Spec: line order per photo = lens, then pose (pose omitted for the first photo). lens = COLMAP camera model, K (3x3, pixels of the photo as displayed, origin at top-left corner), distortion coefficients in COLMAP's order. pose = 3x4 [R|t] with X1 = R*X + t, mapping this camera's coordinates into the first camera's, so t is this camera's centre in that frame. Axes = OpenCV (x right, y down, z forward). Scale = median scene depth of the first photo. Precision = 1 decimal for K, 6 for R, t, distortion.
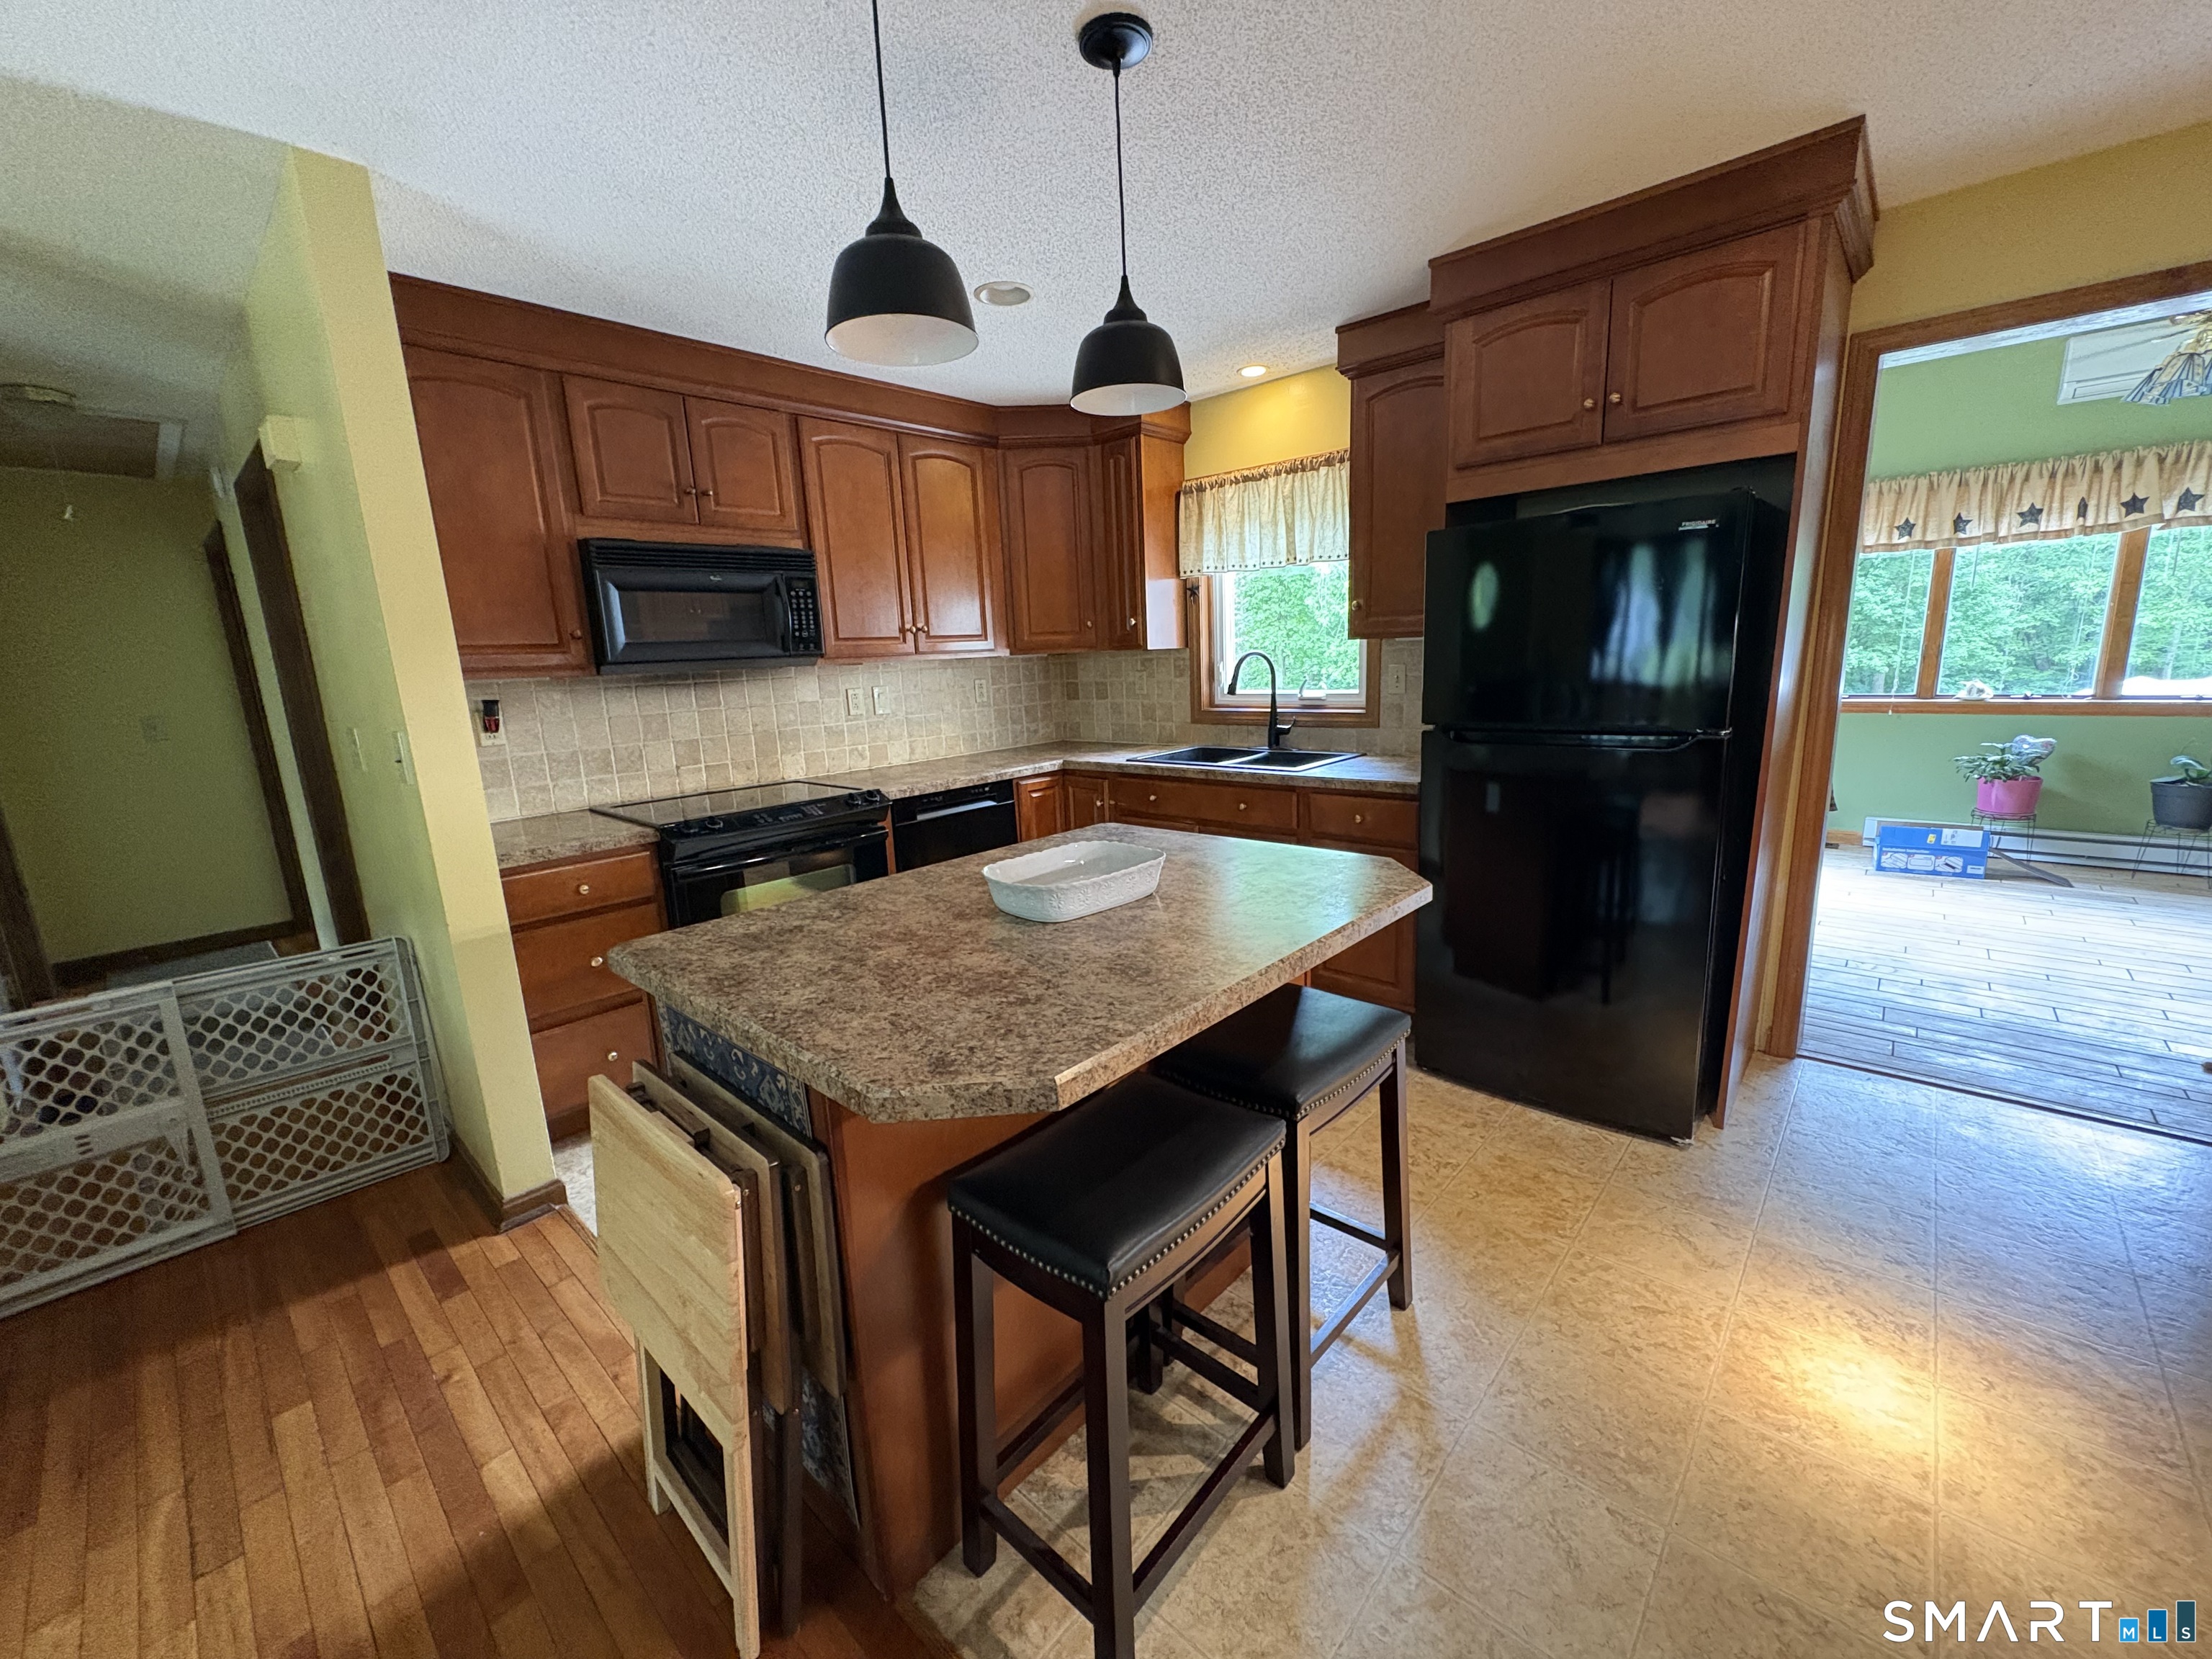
lens RADIAL K [[883.3, 0, 1100.3], [0, 883.3, 818.3], [0, 0, 1]] dist [0.001782, 0.000283]
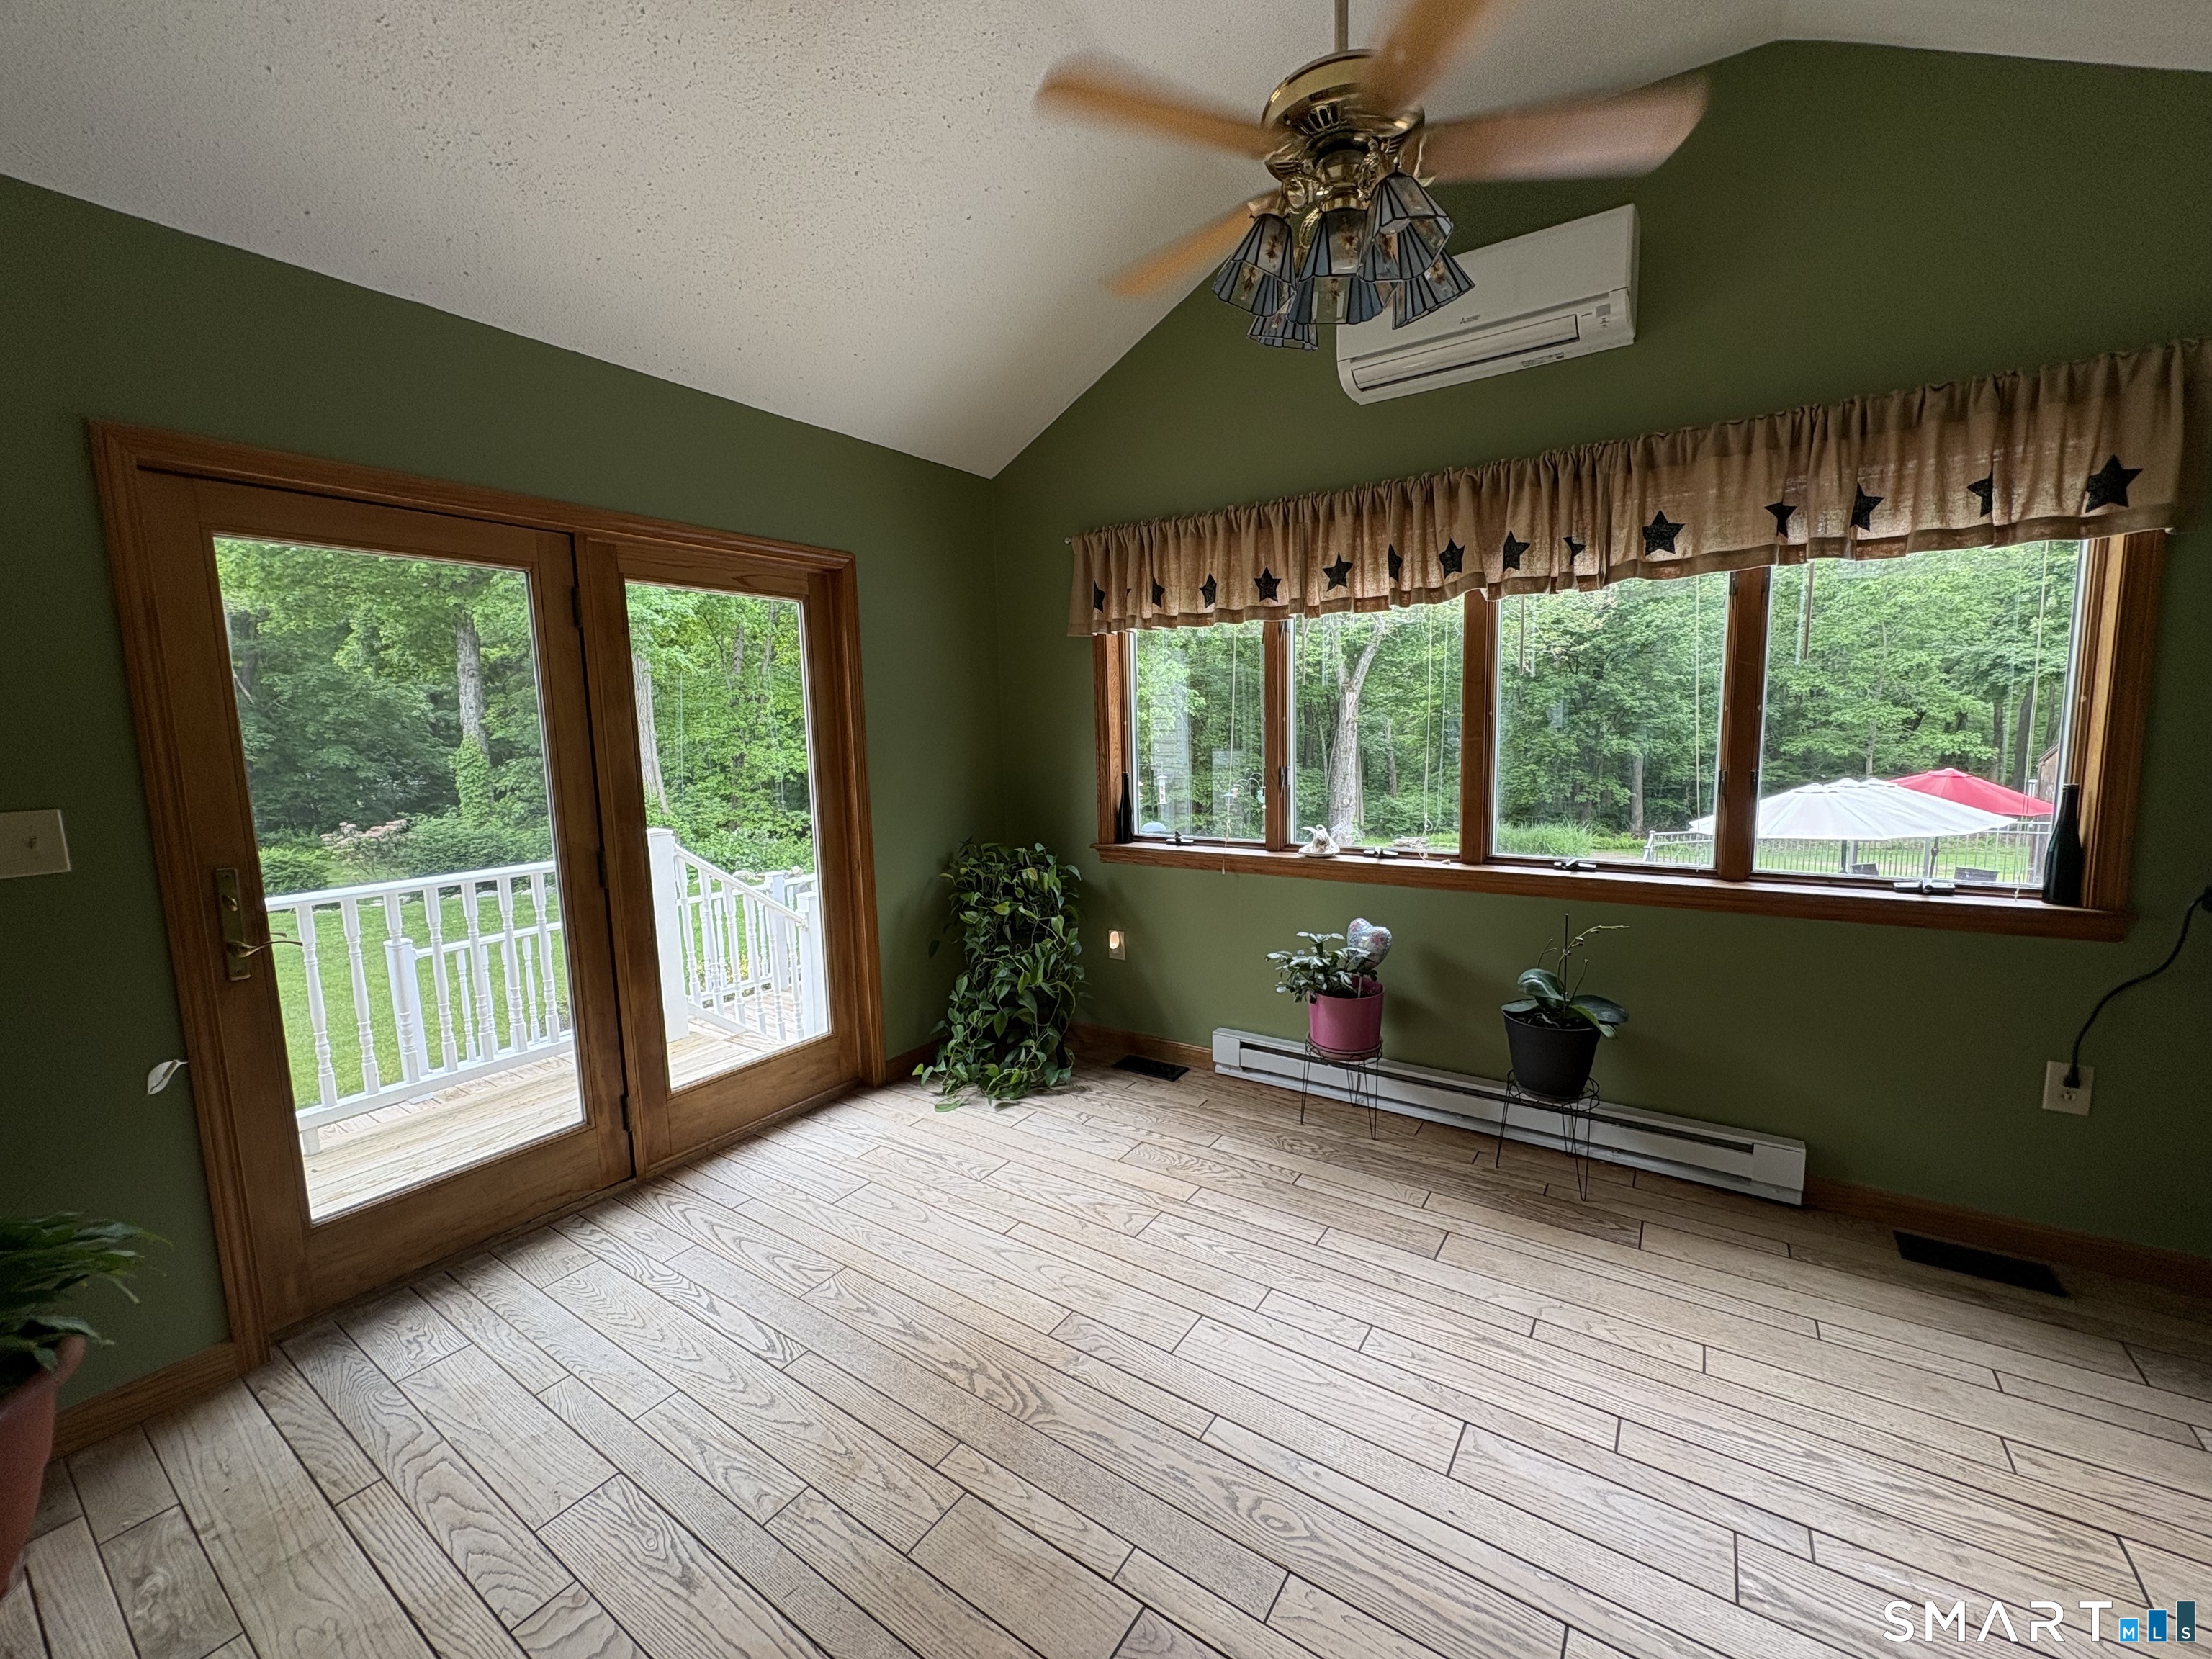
lens RADIAL K [[883.3, 0, 1109.0], [0, 883.3, 823.8], [0, 0, 1]] dist [0.001782, 0.000283]
pose [[0.989083, 0.002382, 0.147338, 0.776926], [0.008679, 0.997192, -0.074383, -0.116437], [-0.147101, 0.074849, 0.986285, 0.407864]]
